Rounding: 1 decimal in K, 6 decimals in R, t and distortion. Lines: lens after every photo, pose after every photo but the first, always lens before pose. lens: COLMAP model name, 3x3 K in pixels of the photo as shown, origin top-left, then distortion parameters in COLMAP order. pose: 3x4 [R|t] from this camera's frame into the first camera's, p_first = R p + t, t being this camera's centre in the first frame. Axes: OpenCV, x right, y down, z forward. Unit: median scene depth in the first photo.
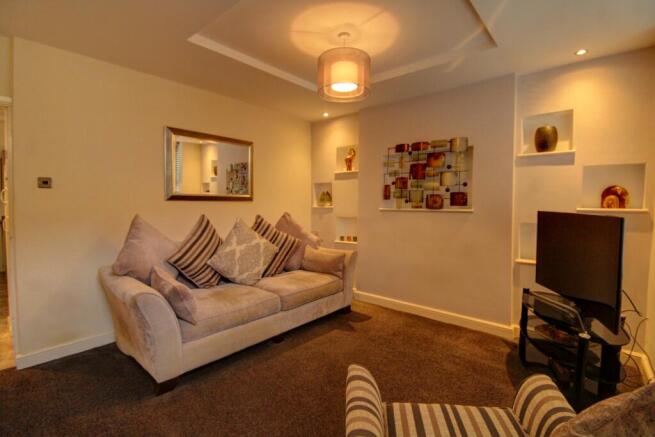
lens RADIAL K [[305.9, 0, 331.4], [0, 305.9, 214.7], [0, 0, 1]] dist [-0.003083, -0.000100]
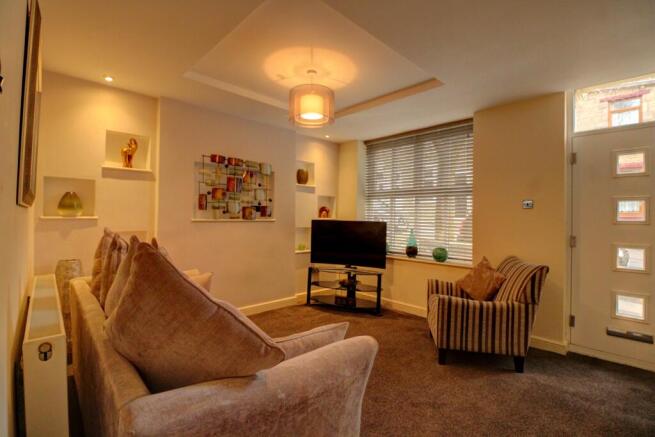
lens RADIAL K [[305.9, 0, 331.4], [0, 305.9, 214.7], [0, 0, 1]] dist [-0.003083, -0.000100]
pose [[0.088081, 0.005279, 0.996099, -0.796893], [0.027099, 0.999603, -0.007694, -0.019138], [-0.995745, 0.027671, 0.087903, 0.593197]]
